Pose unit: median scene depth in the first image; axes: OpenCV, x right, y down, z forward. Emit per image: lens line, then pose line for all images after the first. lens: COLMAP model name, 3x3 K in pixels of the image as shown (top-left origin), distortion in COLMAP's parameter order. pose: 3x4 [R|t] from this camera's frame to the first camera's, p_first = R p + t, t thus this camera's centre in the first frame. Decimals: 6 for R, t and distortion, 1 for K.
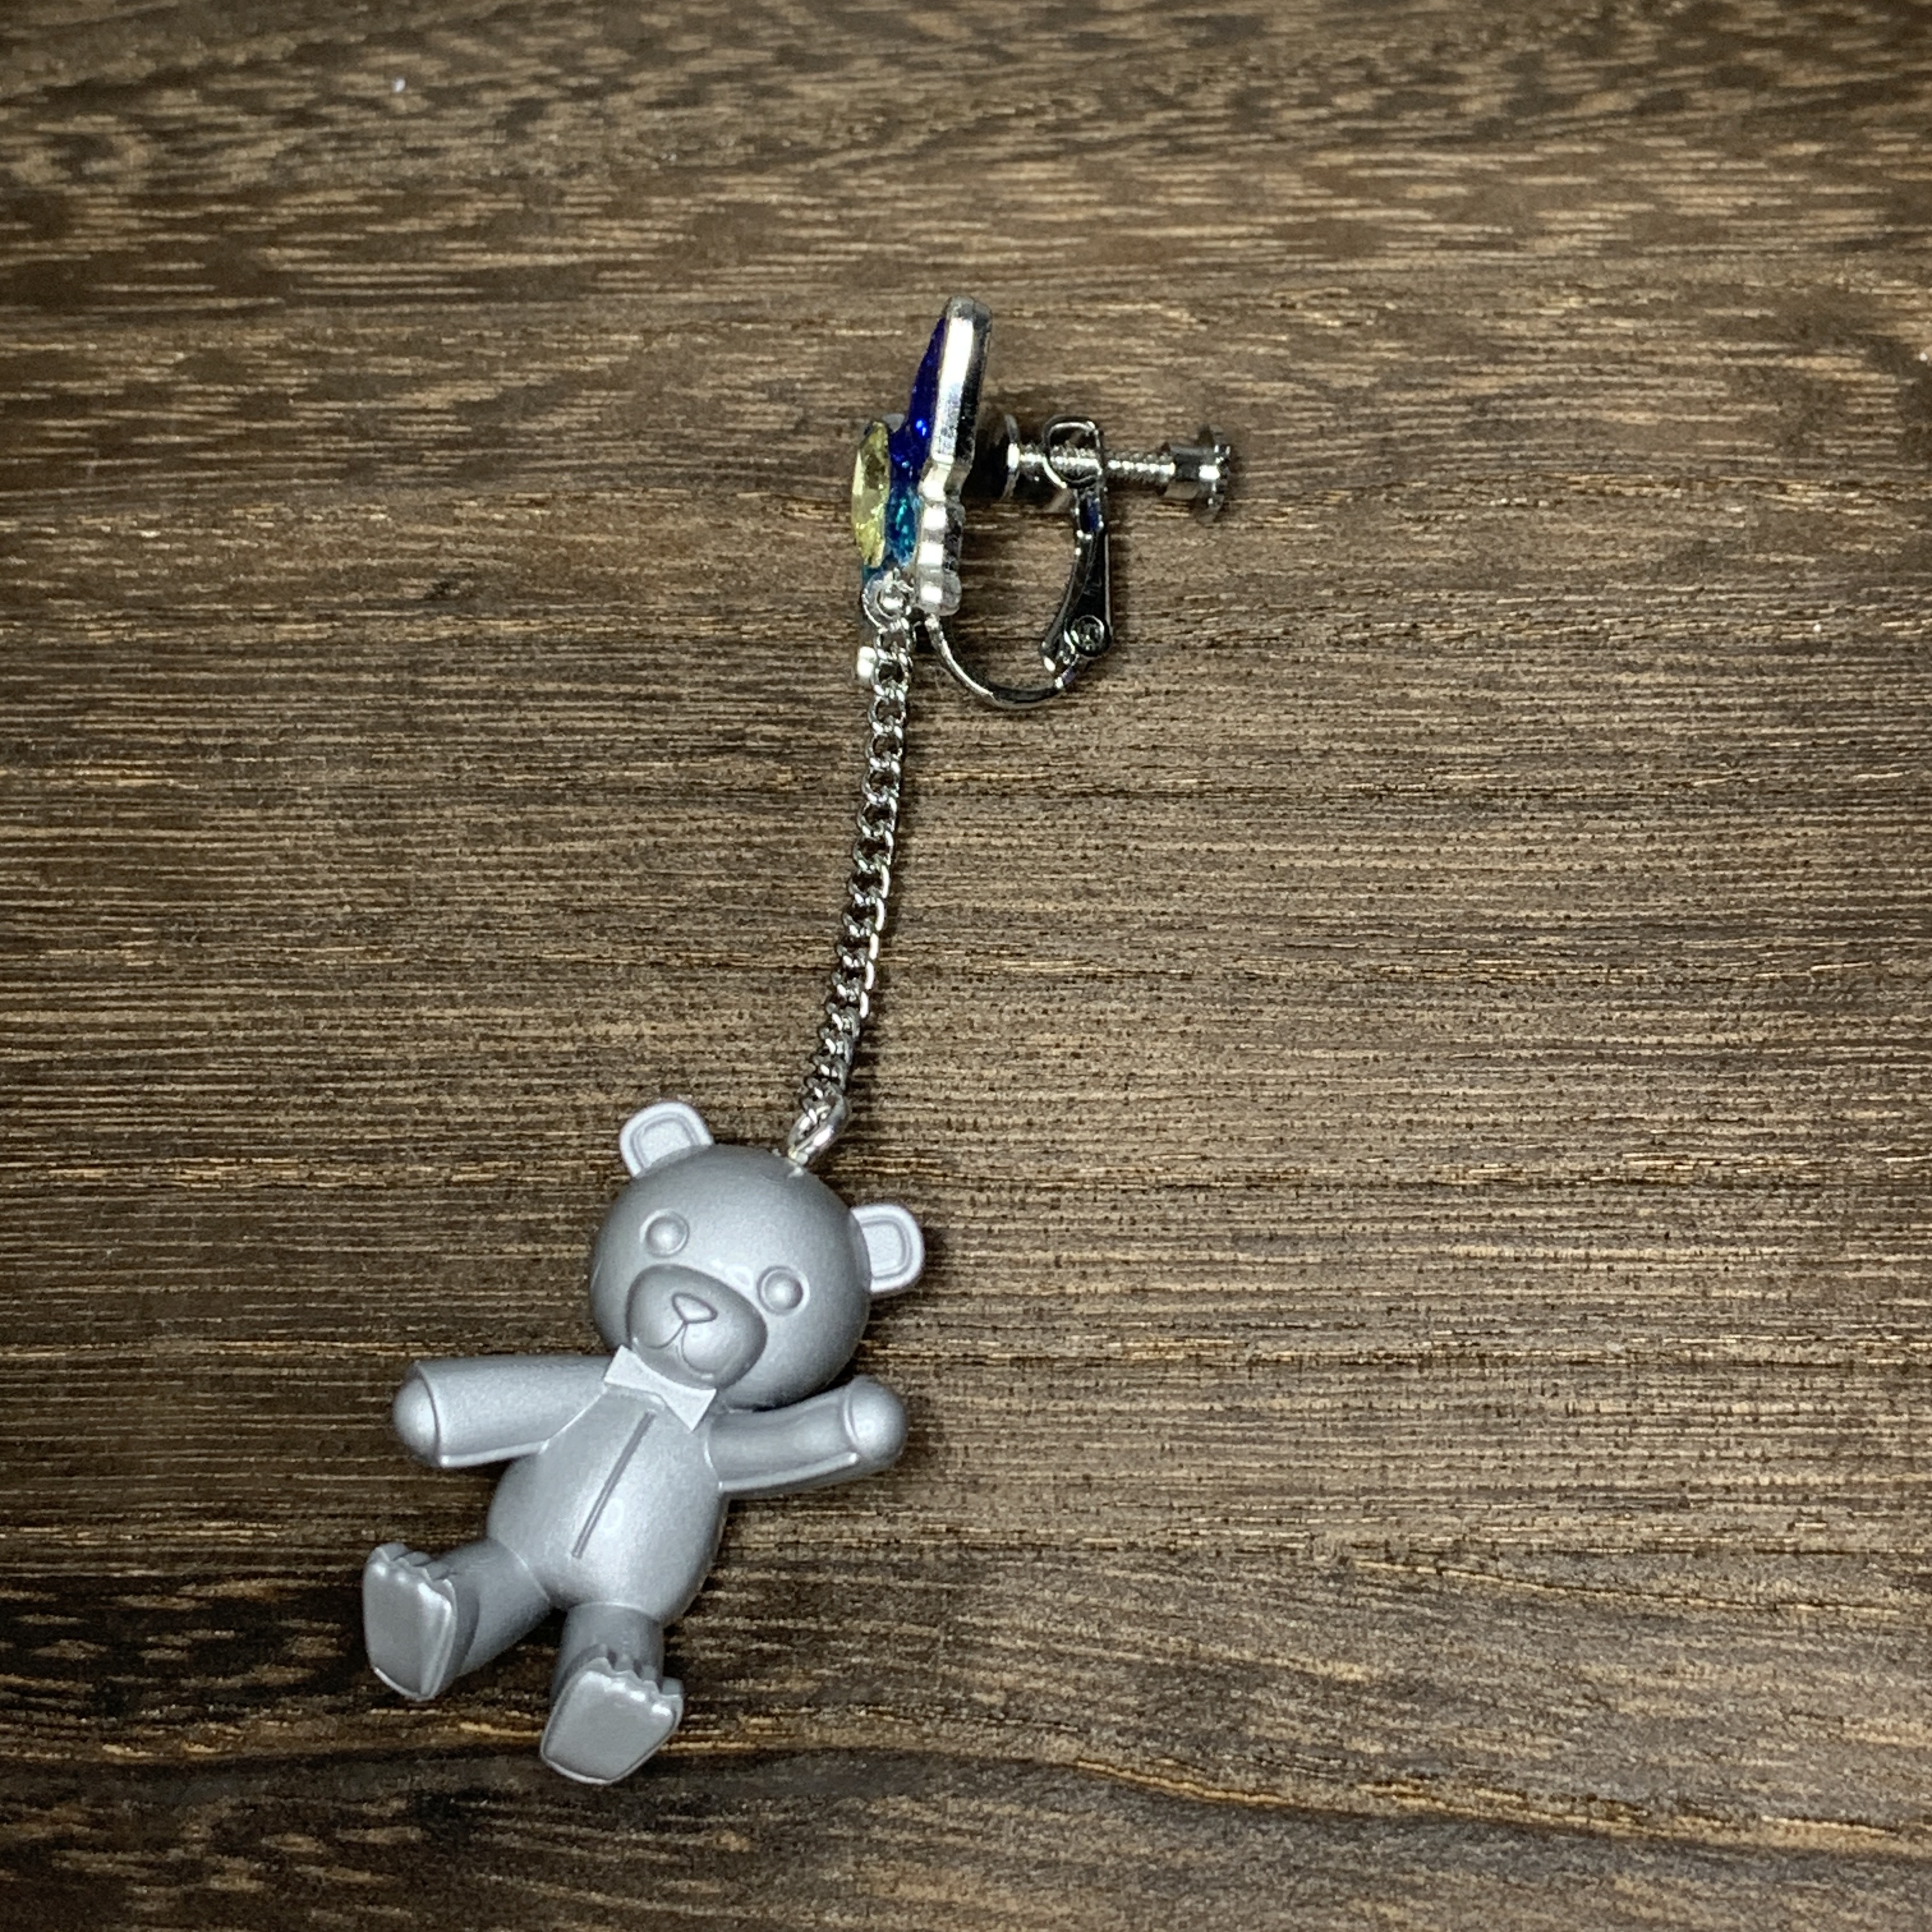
lens RADIAL K [[4056.9, 0, 996.1], [0, 4056.9, 932.6], [0, 0, 1]] dist [0.135224, 0.000000]
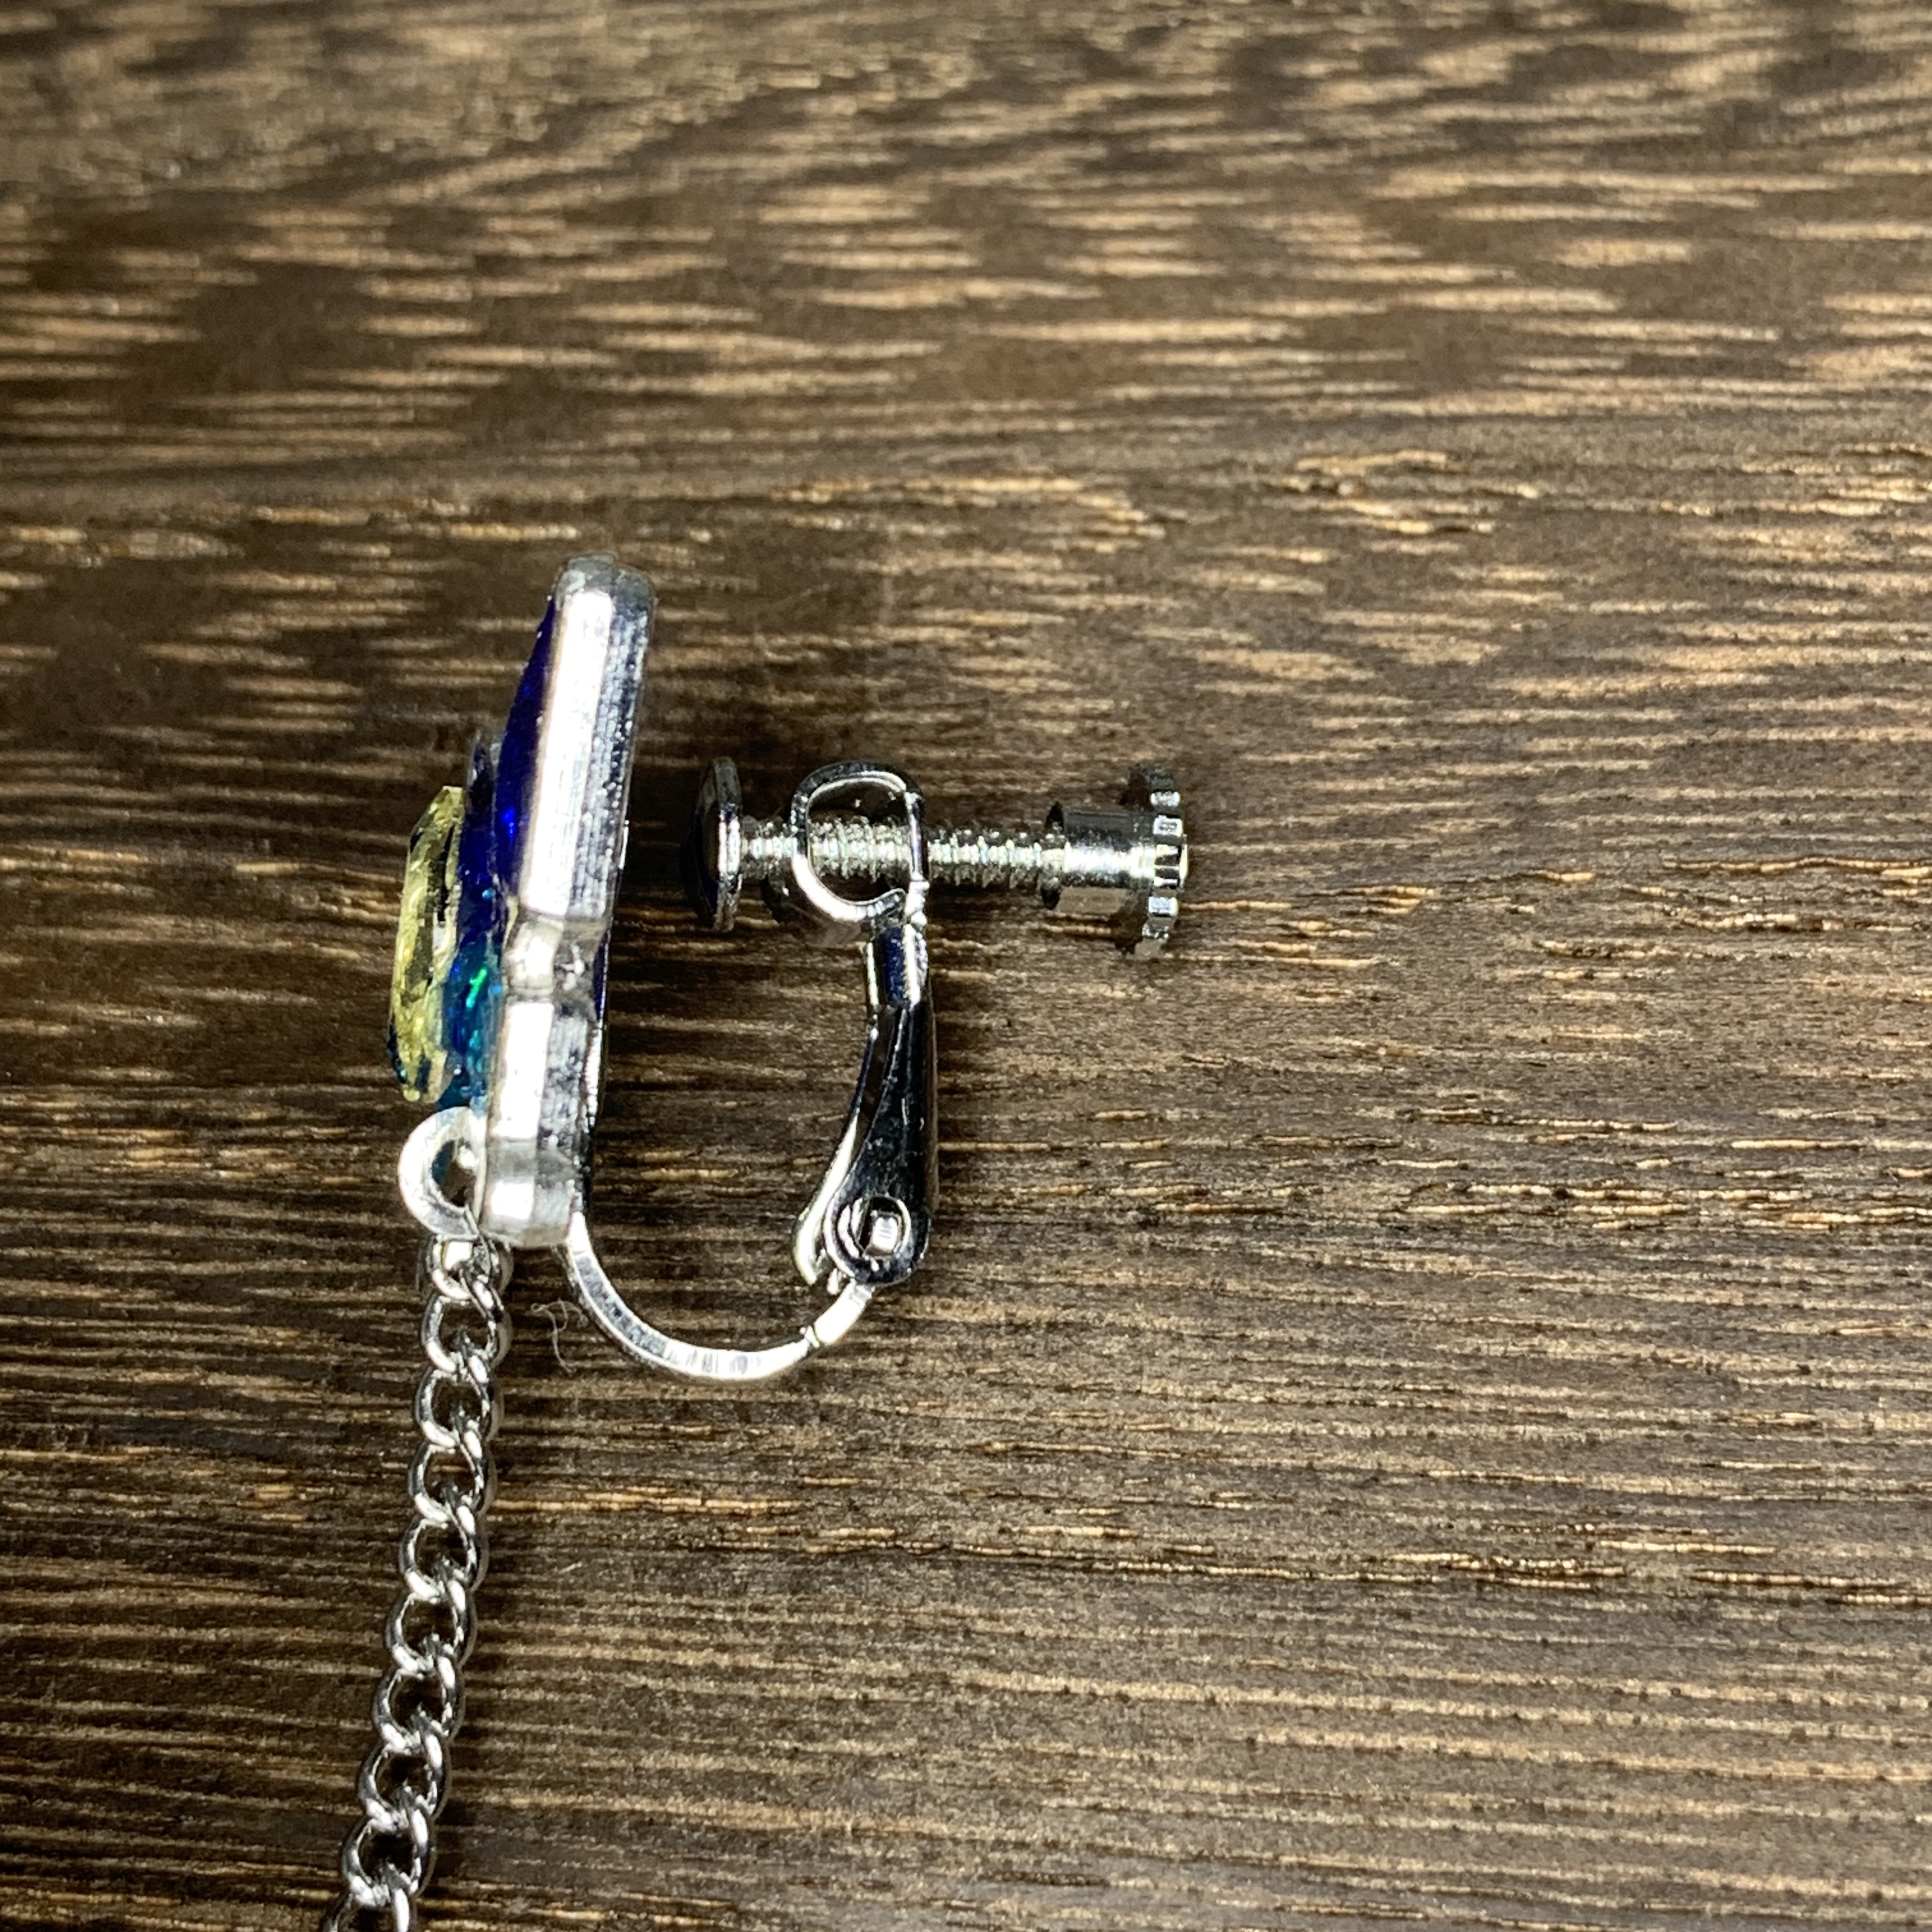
lens RADIAL K [[4056.9, 0, 1041.3], [0, 4056.9, 919.5], [0, 0, 1]] dist [0.135224, 0.000000]
pose [[0.998454, 0.005357, -0.055318, 0.069015], [-0.001505, 0.997585, 0.069446, -0.144649], [0.055557, -0.069255, 0.996051, 0.524496]]
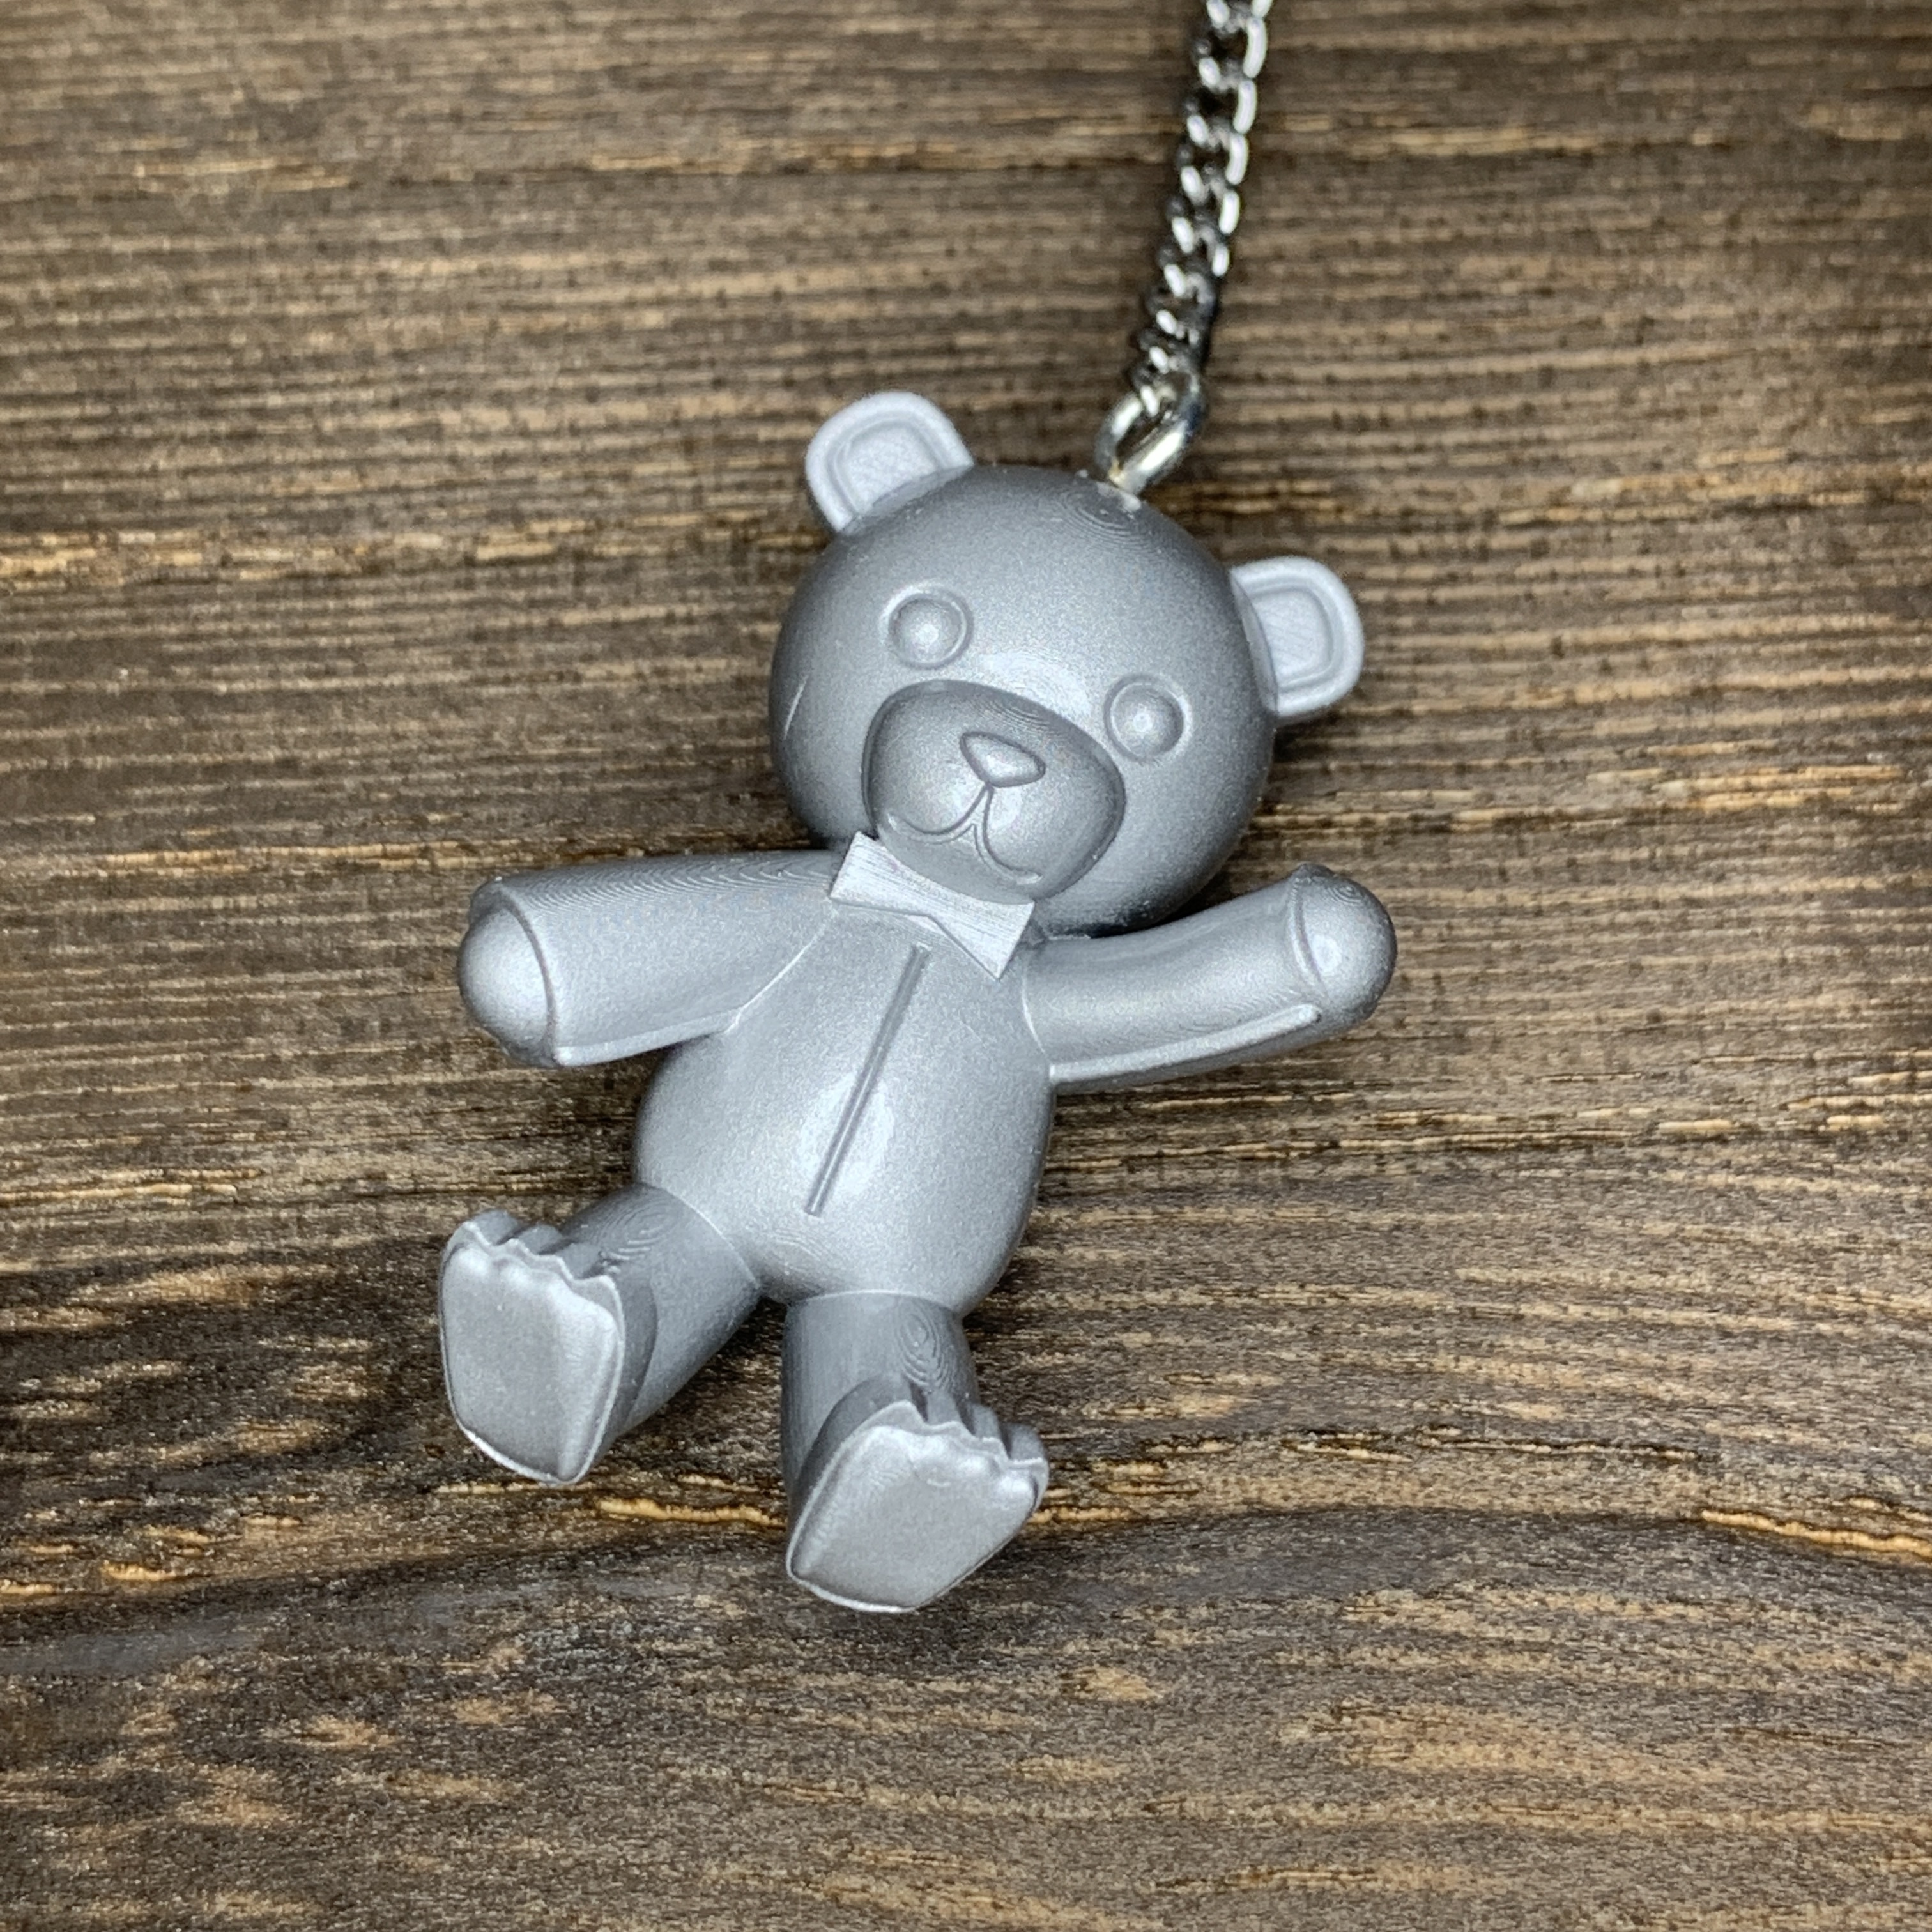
lens RADIAL K [[4056.9, 0, 977.2], [0, 4056.9, 965.2], [0, 0, 1]] dist [0.135224, 0.000000]
pose [[0.995233, -0.053914, 0.081263, -0.110374], [0.041758, 0.988624, 0.144494, 0.036656], [-0.088128, -0.140412, 0.986163, 0.409100]]
